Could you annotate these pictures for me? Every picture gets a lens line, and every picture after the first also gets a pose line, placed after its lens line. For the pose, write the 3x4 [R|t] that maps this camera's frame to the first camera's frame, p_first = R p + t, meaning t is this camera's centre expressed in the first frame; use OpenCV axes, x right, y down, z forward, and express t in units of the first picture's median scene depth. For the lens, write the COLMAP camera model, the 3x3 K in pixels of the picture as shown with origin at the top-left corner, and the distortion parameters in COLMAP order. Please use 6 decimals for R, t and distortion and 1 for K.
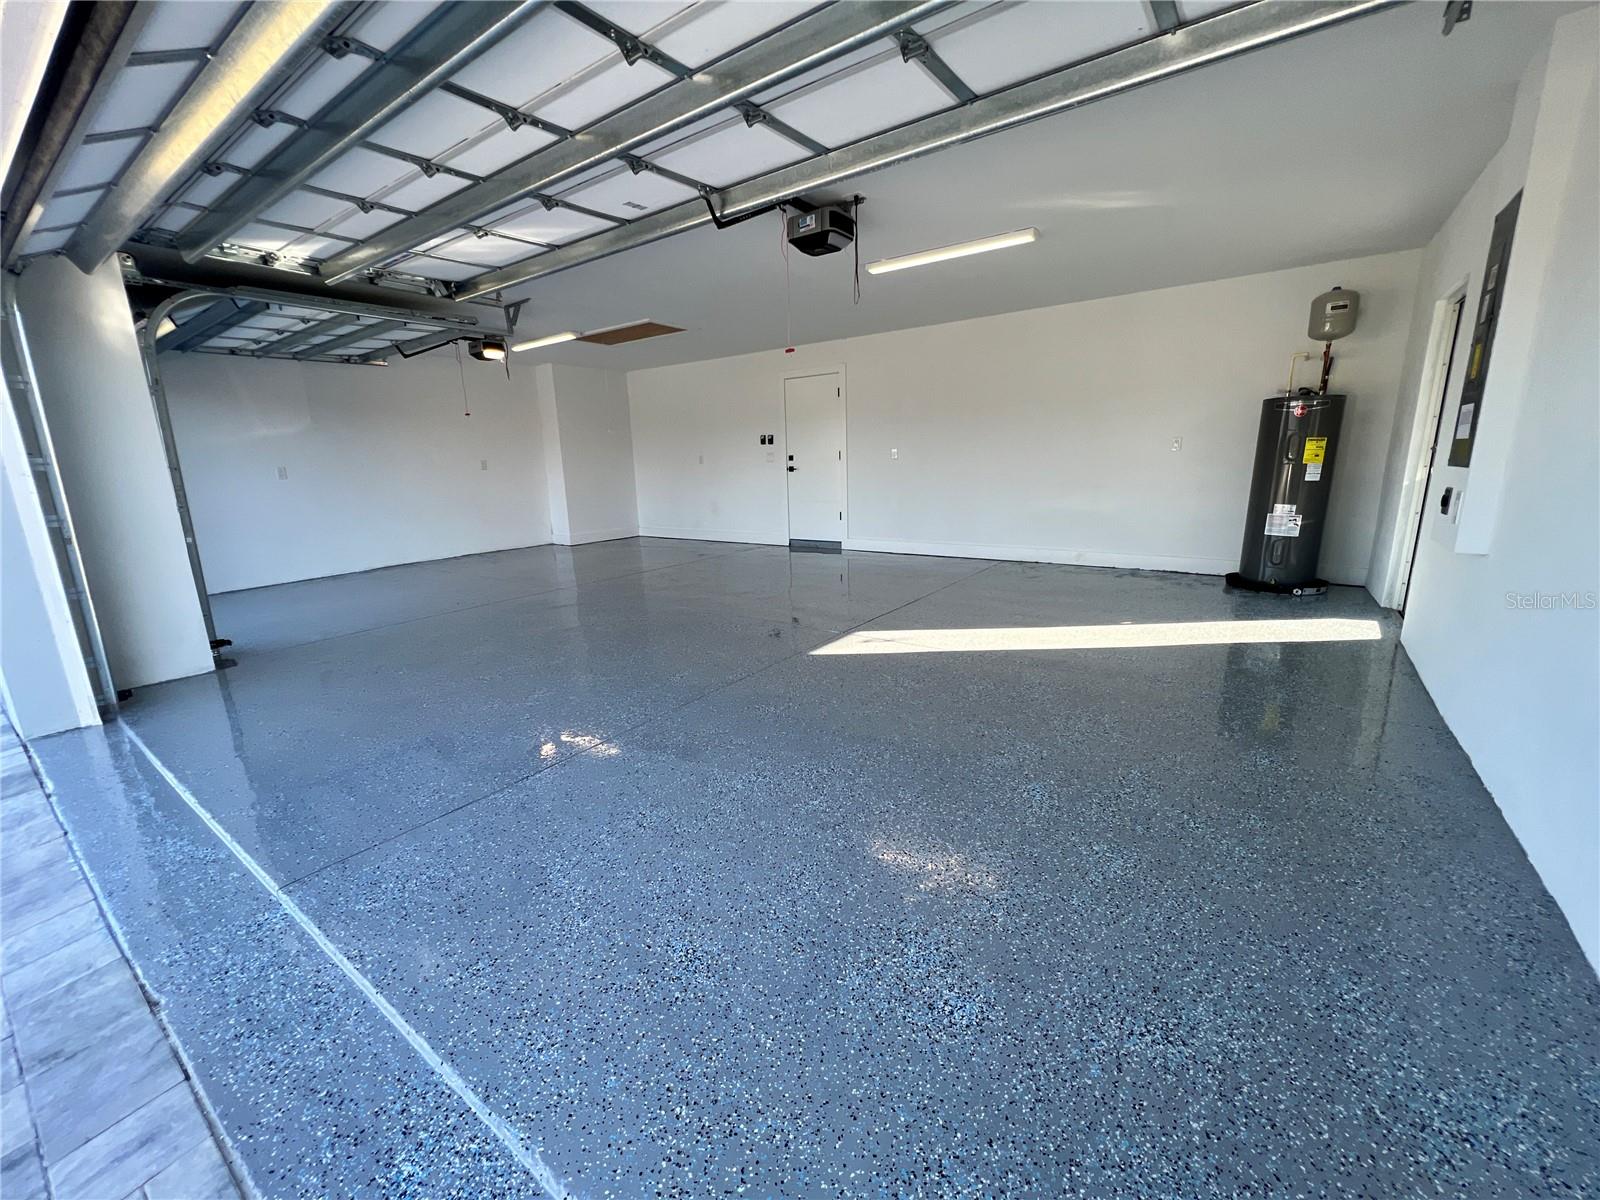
lens RADIAL K [[645.8, 0, 800.0], [0, 645.8, 600.0], [0, 0, 1]] dist [-0.001981, -0.000355]
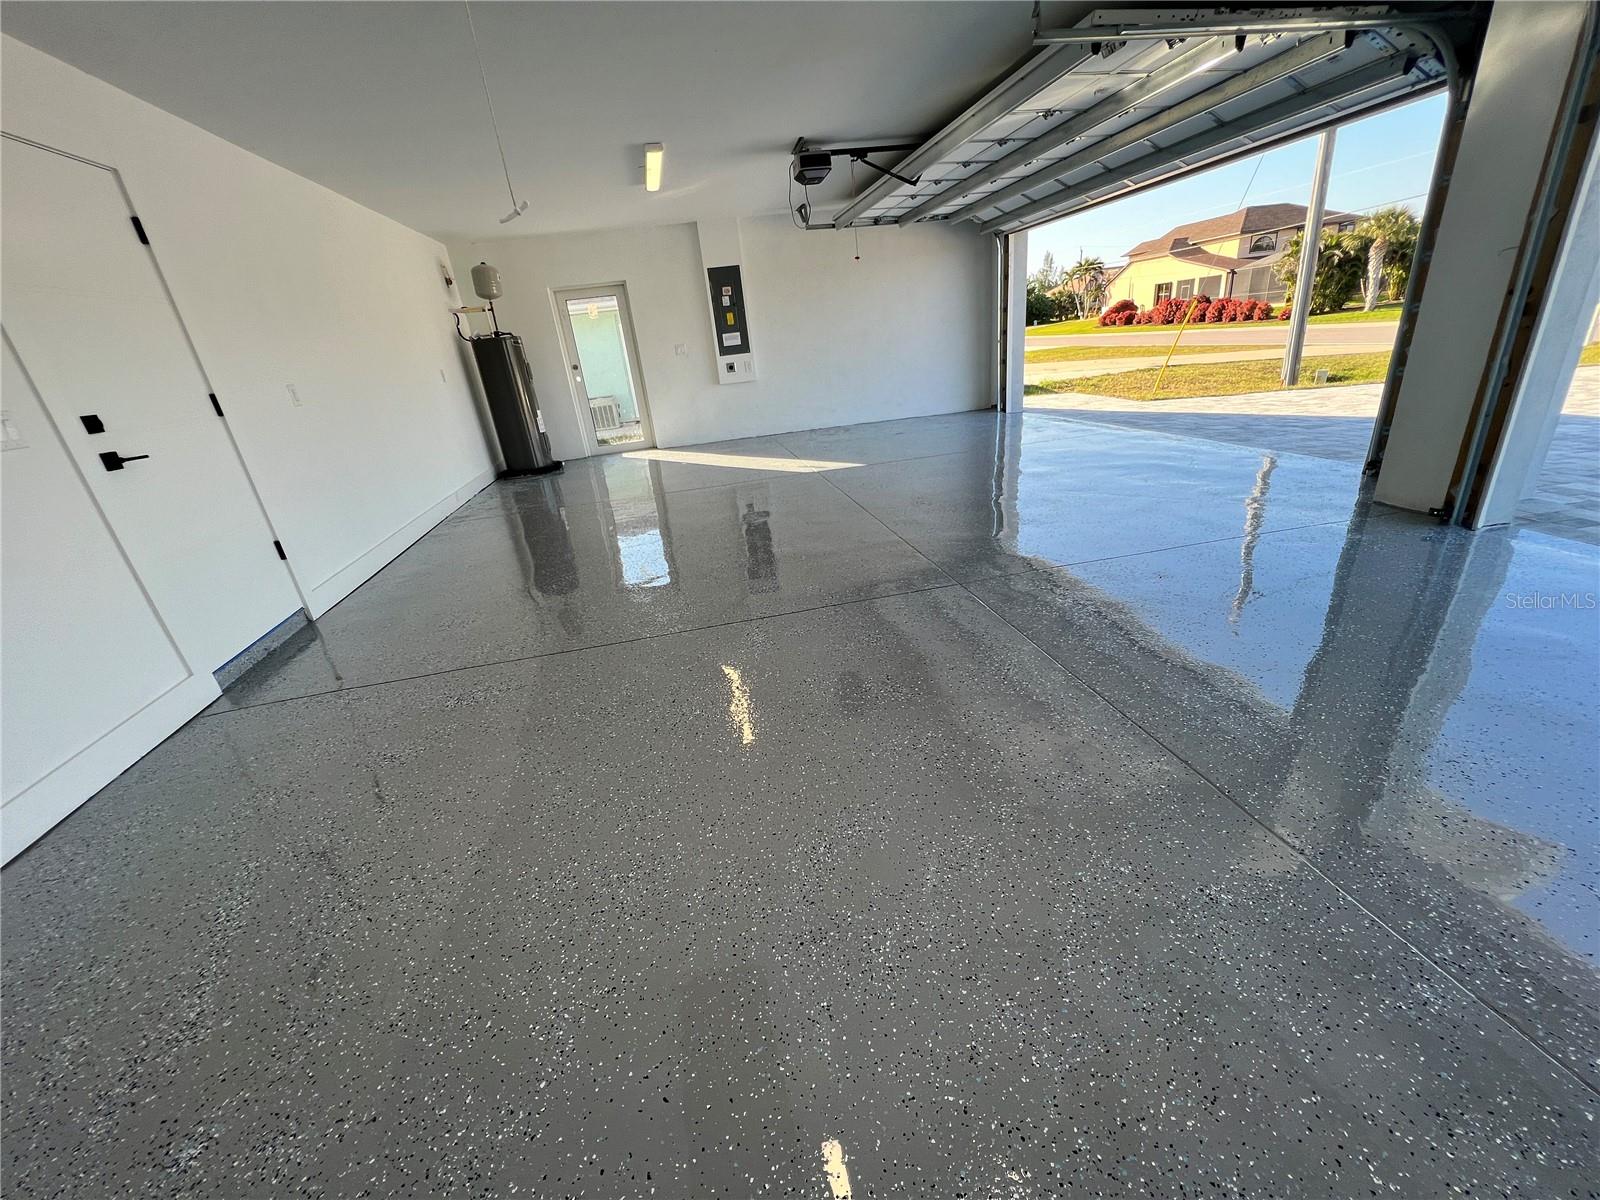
lens RADIAL K [[645.8, 0, 800.0], [0, 645.8, 600.0], [0, 0, 1]] dist [-0.001981, -0.000355]
pose [[-0.727087, -0.158429, 0.668016, -0.459734], [0.269725, 0.828855, 0.490150, -0.214225], [-0.631342, 0.536562, -0.559918, 1.020820]]
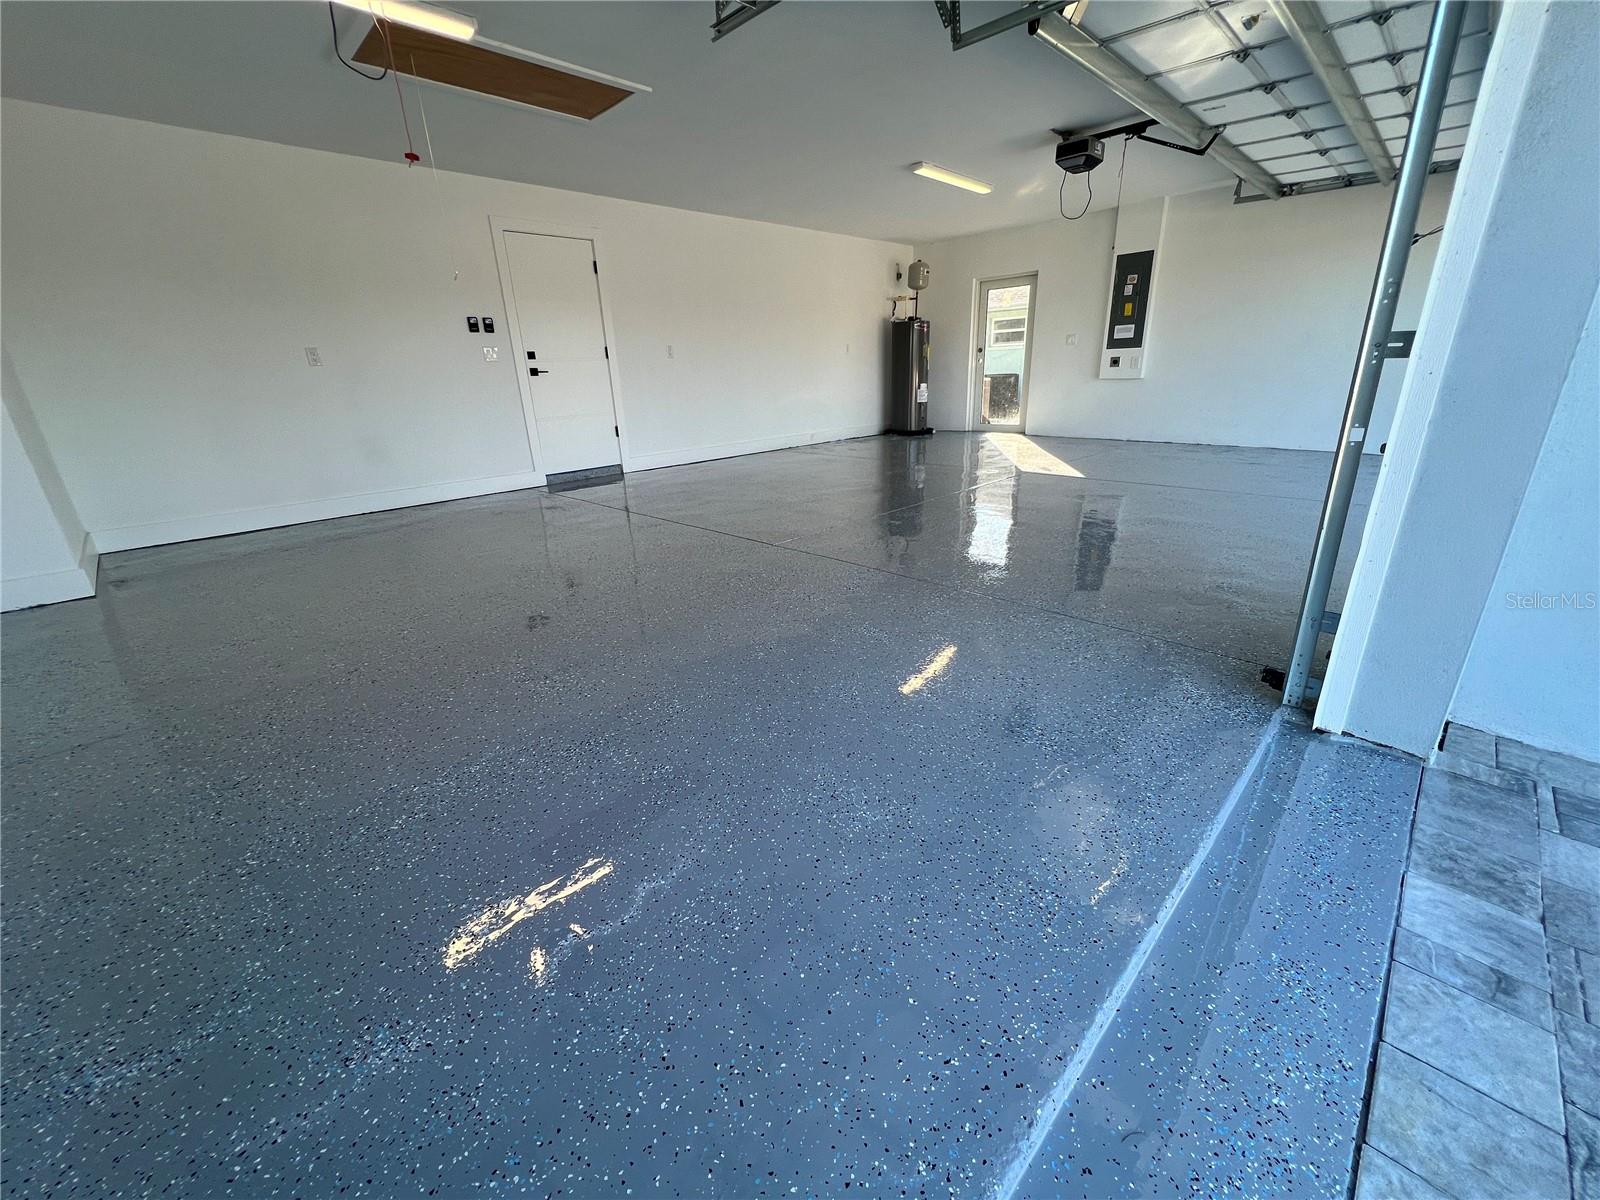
lens RADIAL K [[645.8, 0, 800.0], [0, 645.8, 600.0], [0, 0, 1]] dist [-0.001981, -0.000355]
pose [[0.157142, -0.309857, 0.937707, -0.706384], [0.244057, 0.932238, 0.267150, -0.092411], [-0.956944, 0.186874, 0.222116, 0.632765]]
